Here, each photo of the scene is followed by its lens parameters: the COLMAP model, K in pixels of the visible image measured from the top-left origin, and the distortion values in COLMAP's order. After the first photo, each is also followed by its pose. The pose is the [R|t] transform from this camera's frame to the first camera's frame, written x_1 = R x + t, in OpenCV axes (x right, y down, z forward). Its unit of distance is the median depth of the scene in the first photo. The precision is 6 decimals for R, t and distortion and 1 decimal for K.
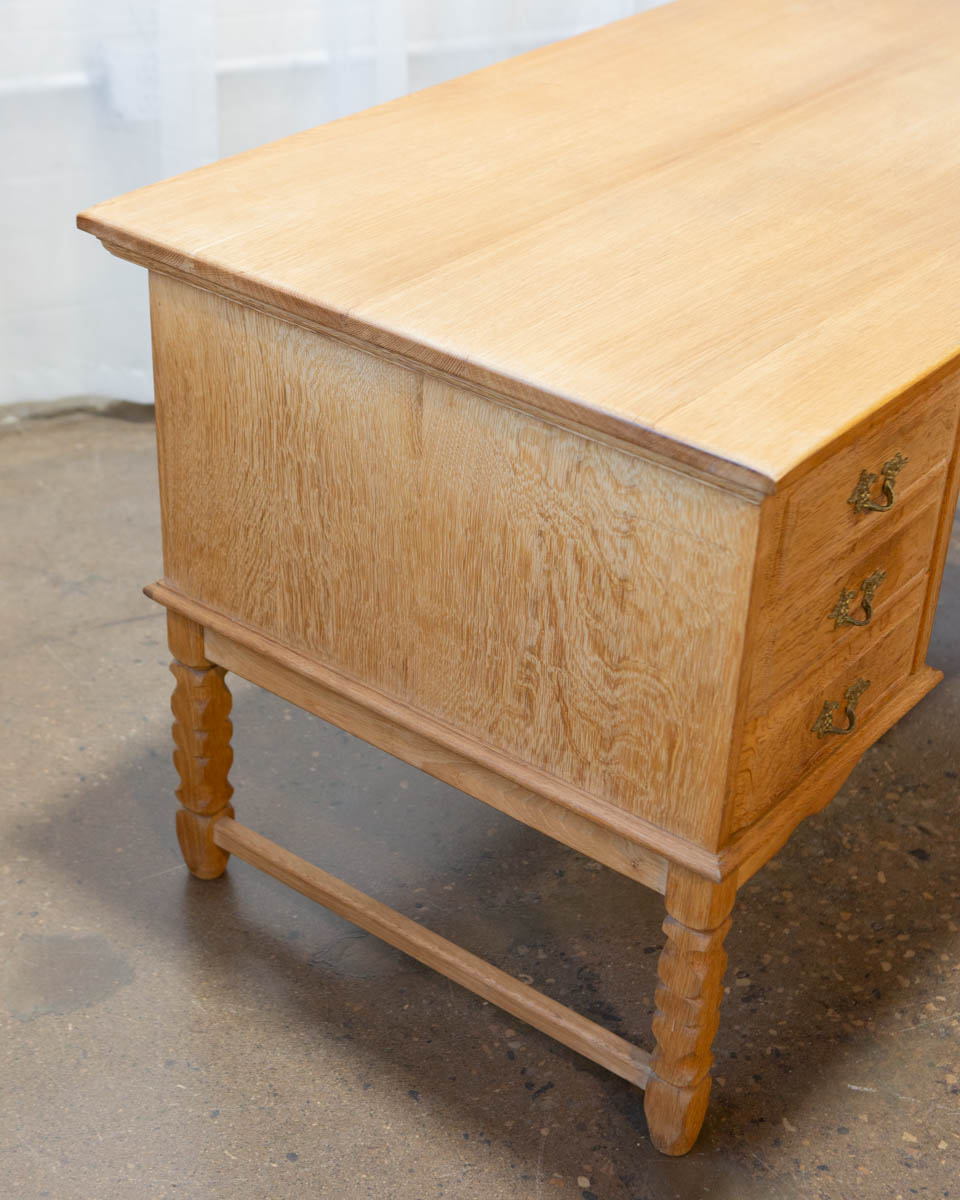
lens RADIAL K [[1998.2, 0, 471.9], [0, 1998.2, 596.5], [0, 0, 1]] dist [0.013260, 0.000000]
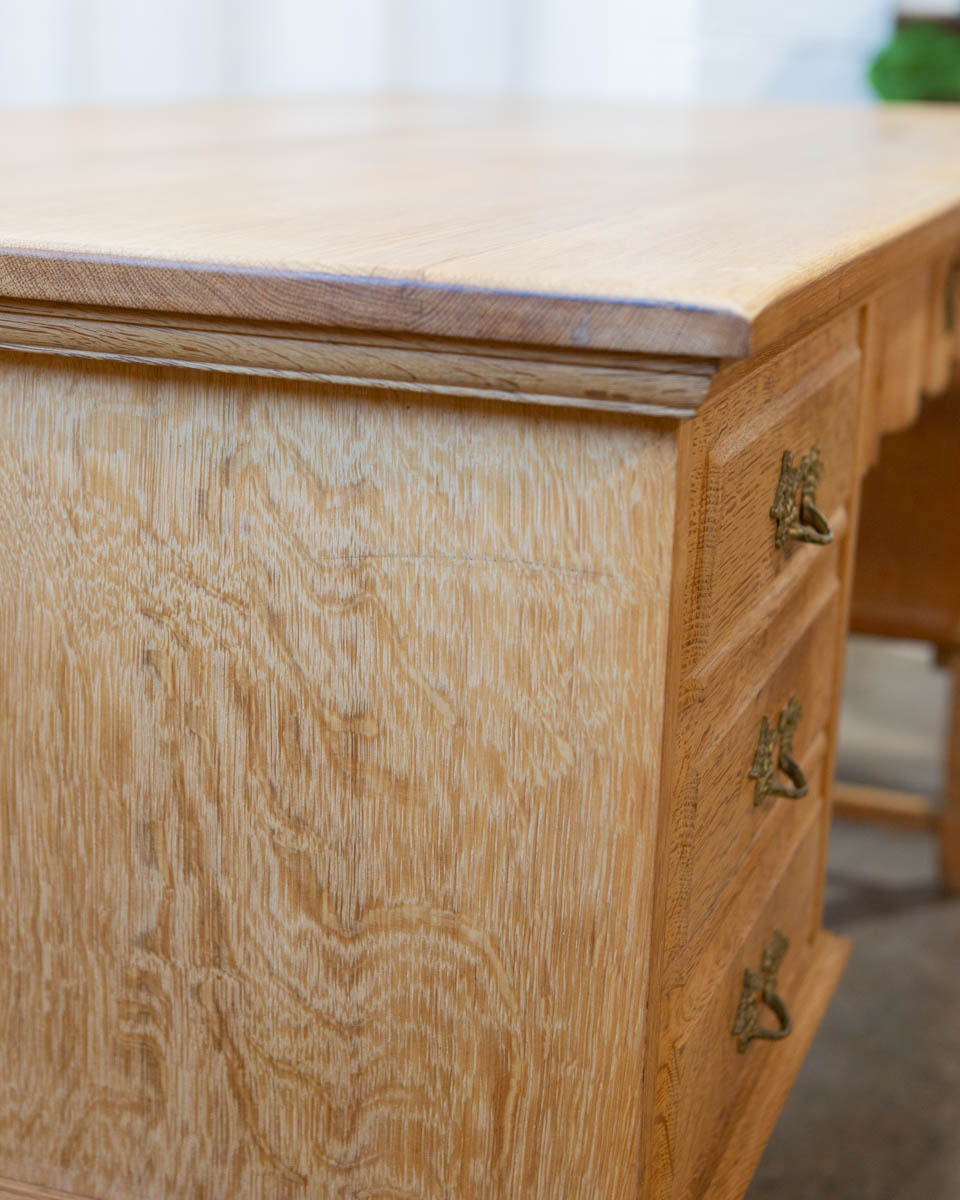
lens RADIAL K [[2058.0, 0, 471.3], [0, 2058.0, 595.0], [0, 0, 1]] dist [0.019767, 0.000000]
pose [[0.950574, -0.091663, 0.296660, -0.033114], [0.169304, 0.953917, -0.247746, 0.083268], [-0.260280, 0.285727, 0.922288, 0.548939]]
